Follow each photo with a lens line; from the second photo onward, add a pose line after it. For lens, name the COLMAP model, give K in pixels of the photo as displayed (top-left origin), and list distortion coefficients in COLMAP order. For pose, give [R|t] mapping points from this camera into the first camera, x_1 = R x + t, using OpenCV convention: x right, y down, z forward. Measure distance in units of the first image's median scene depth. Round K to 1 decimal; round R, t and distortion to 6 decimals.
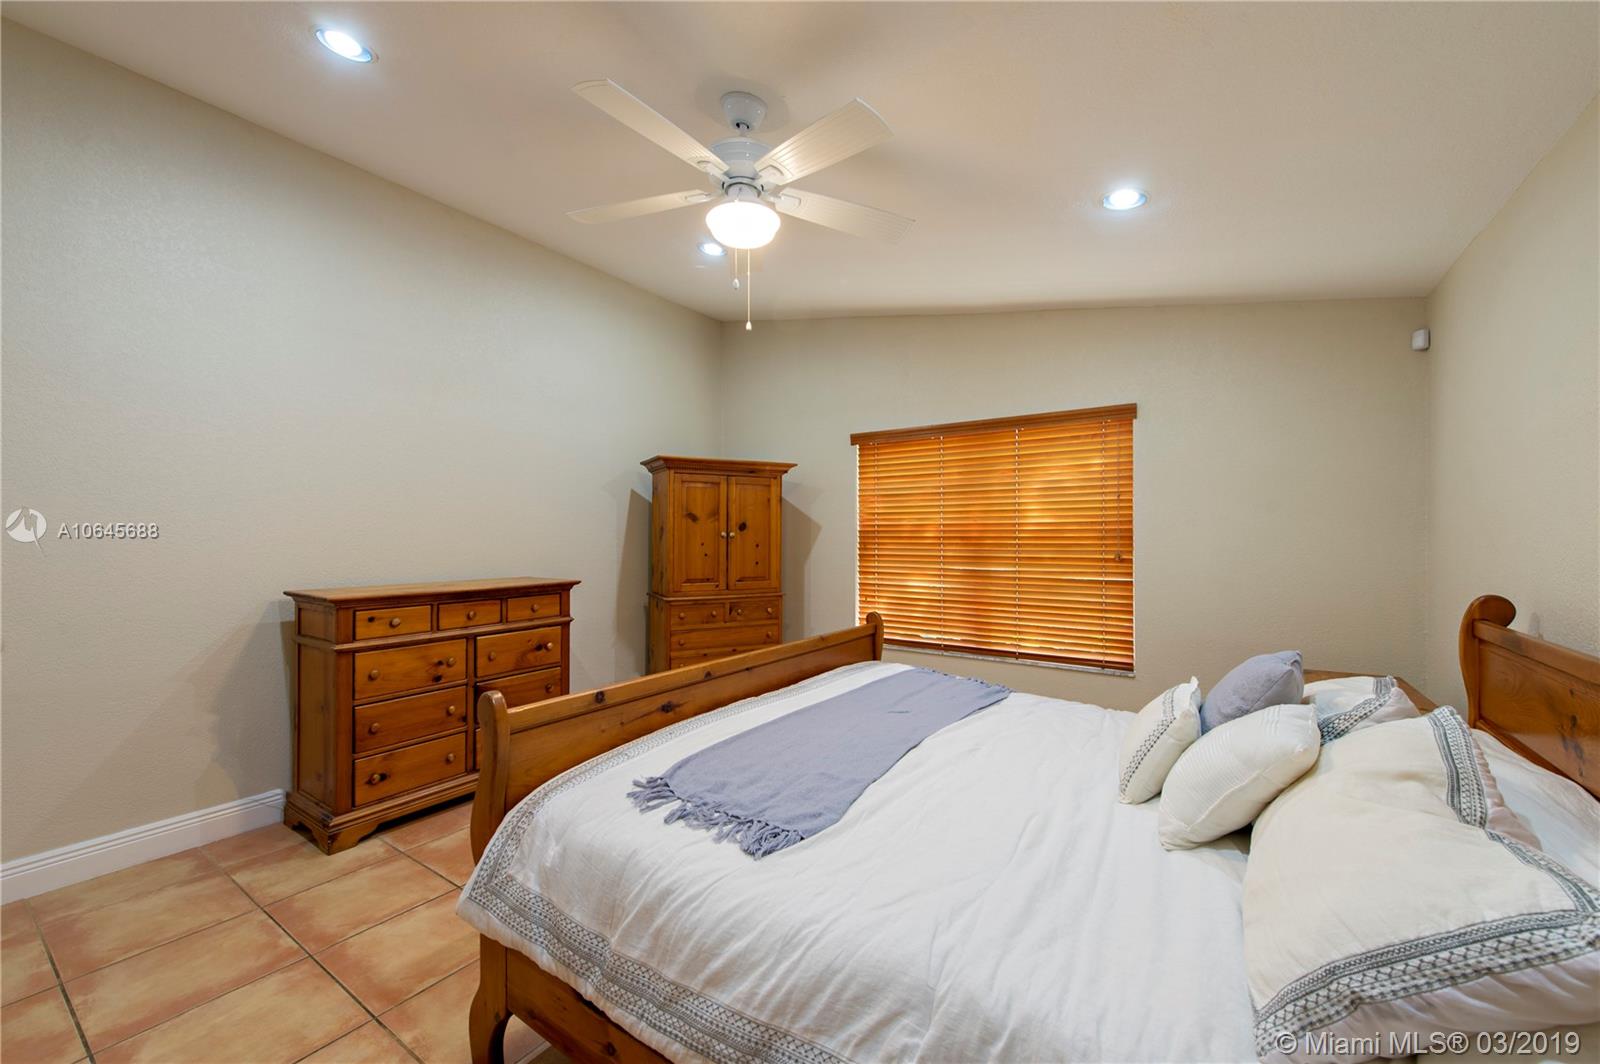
lens RADIAL K [[621.2, 0, 805.8], [0, 621.2, 532.9], [0, 0, 1]] dist [0.008747, -0.003978]
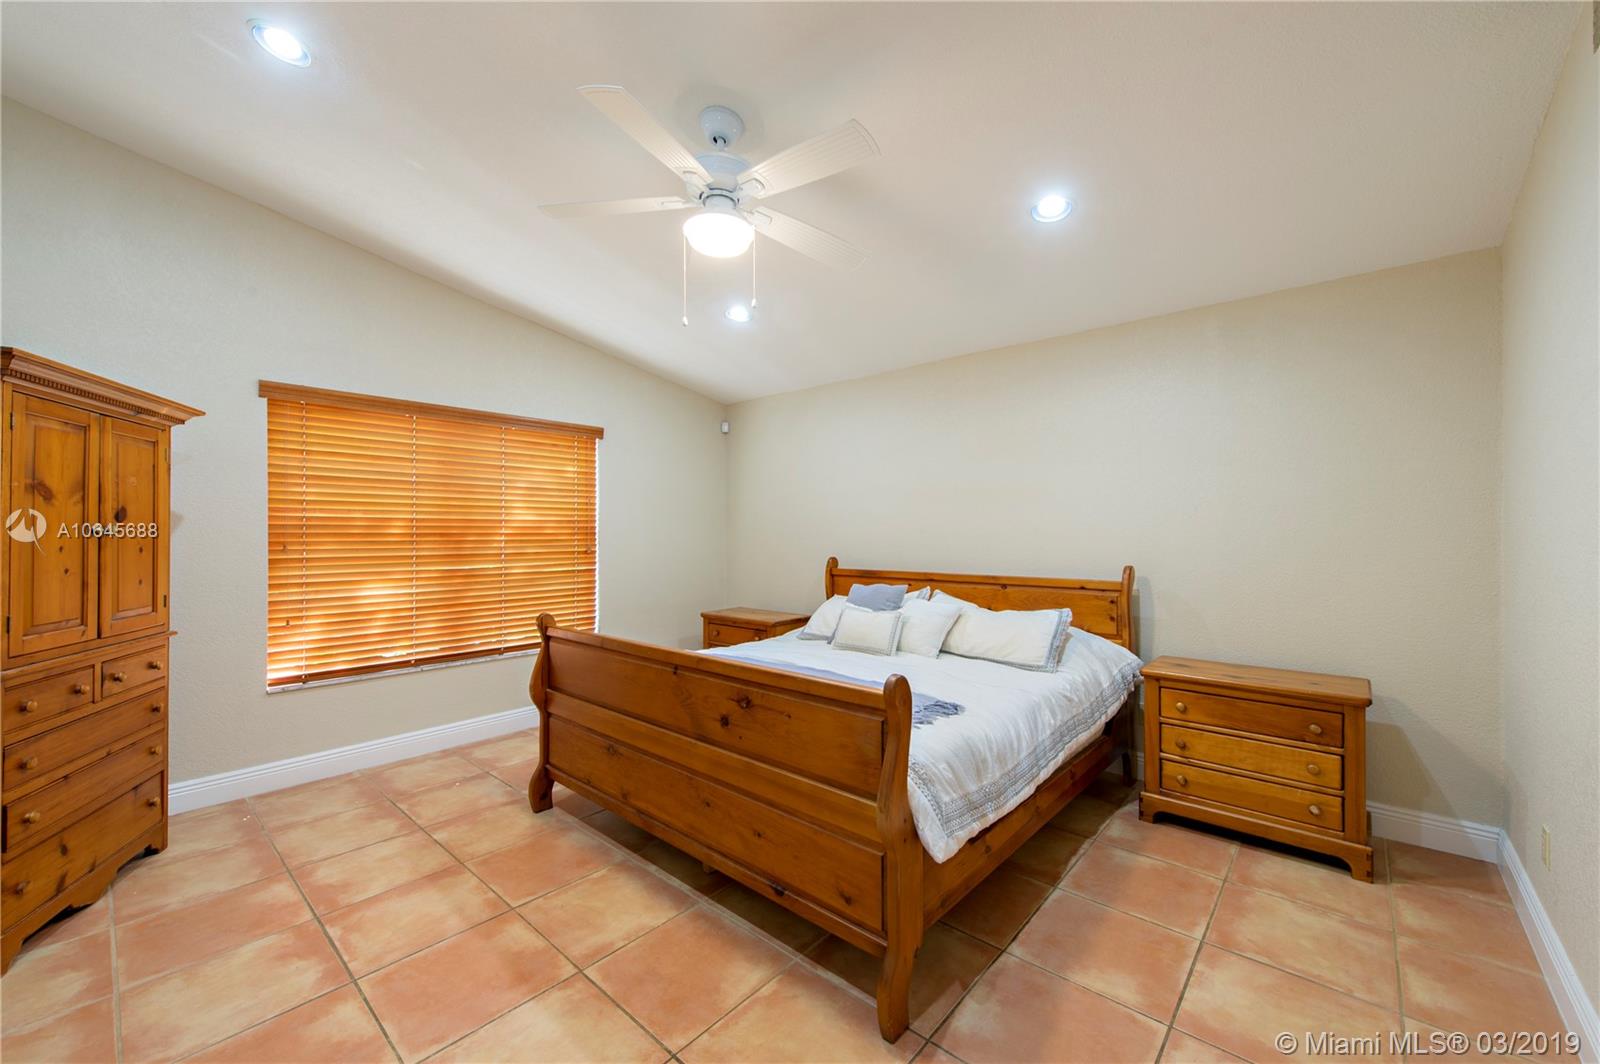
lens RADIAL K [[621.2, 0, 803.3], [0, 621.2, 532.1], [0, 0, 1]] dist [0.008747, -0.003978]
pose [[0.121252, 0.001232, 0.992621, -0.574998], [-0.004327, 0.999990, -0.000713, 0.002812], [-0.992612, -0.004208, 0.121257, 0.373074]]
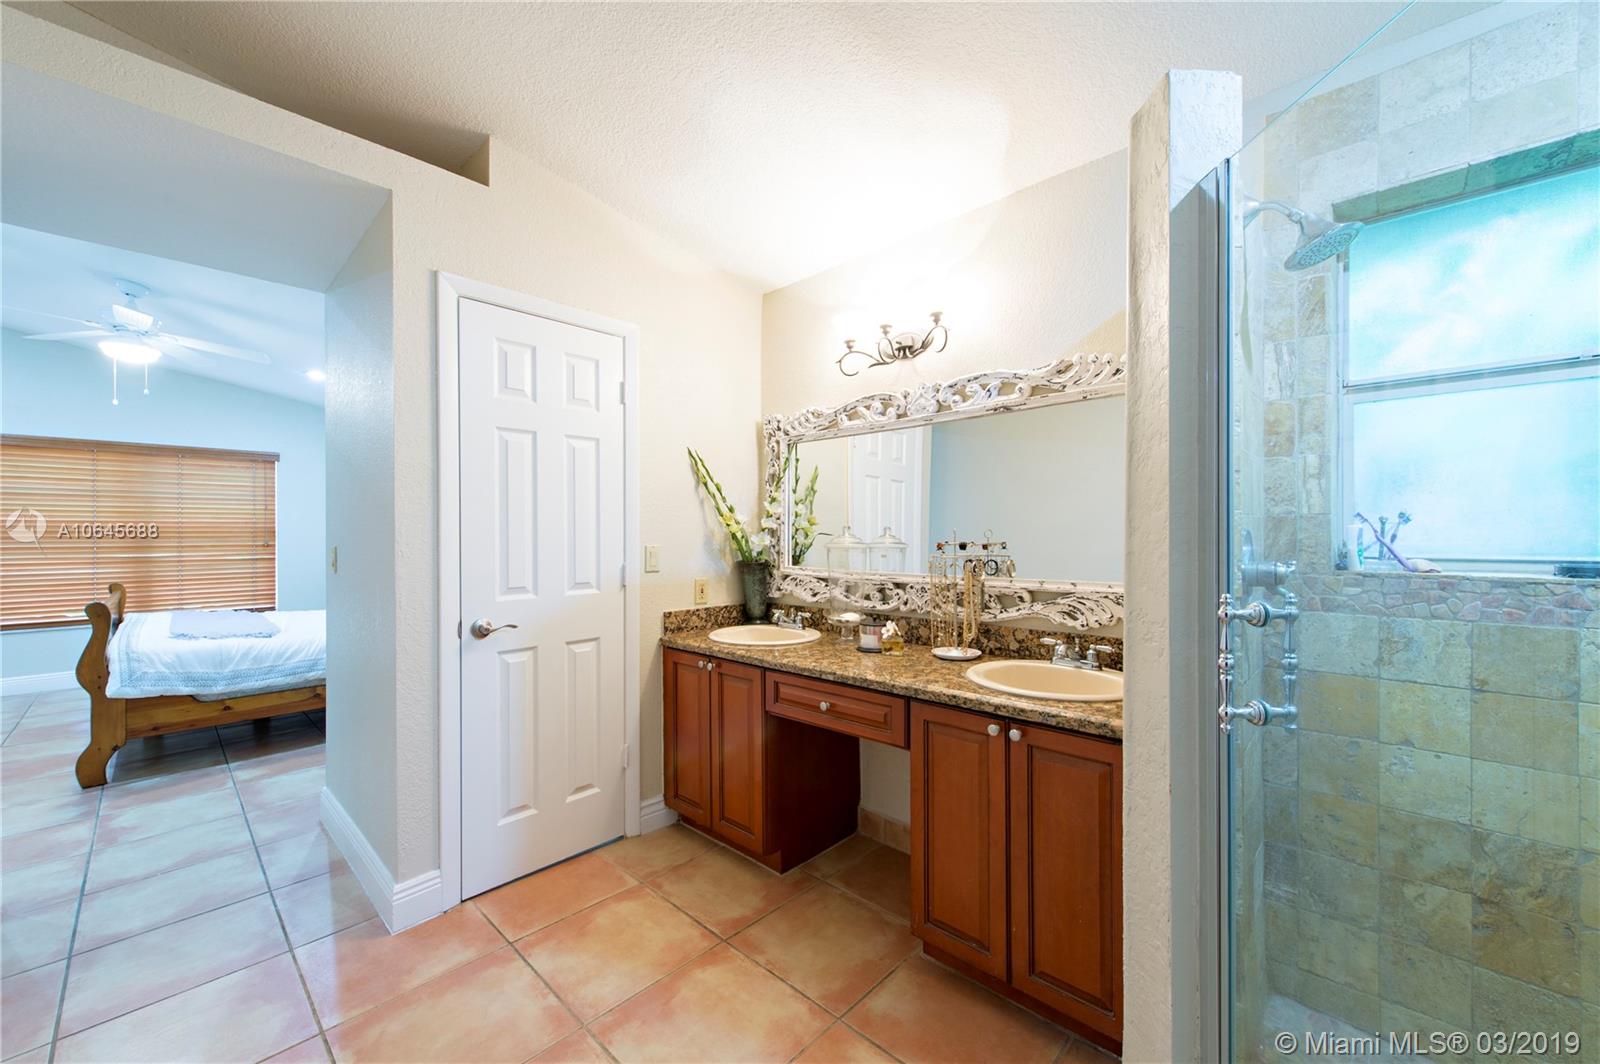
lens RADIAL K [[621.2, 0, 807.2], [0, 621.2, 538.4], [0, 0, 1]] dist [0.008747, -0.003978]
pose [[0.167354, -0.007975, 0.985865, -0.779674], [-0.003948, 0.999954, 0.008759, 0.003893], [-0.985889, -0.005358, 0.167315, -0.611058]]
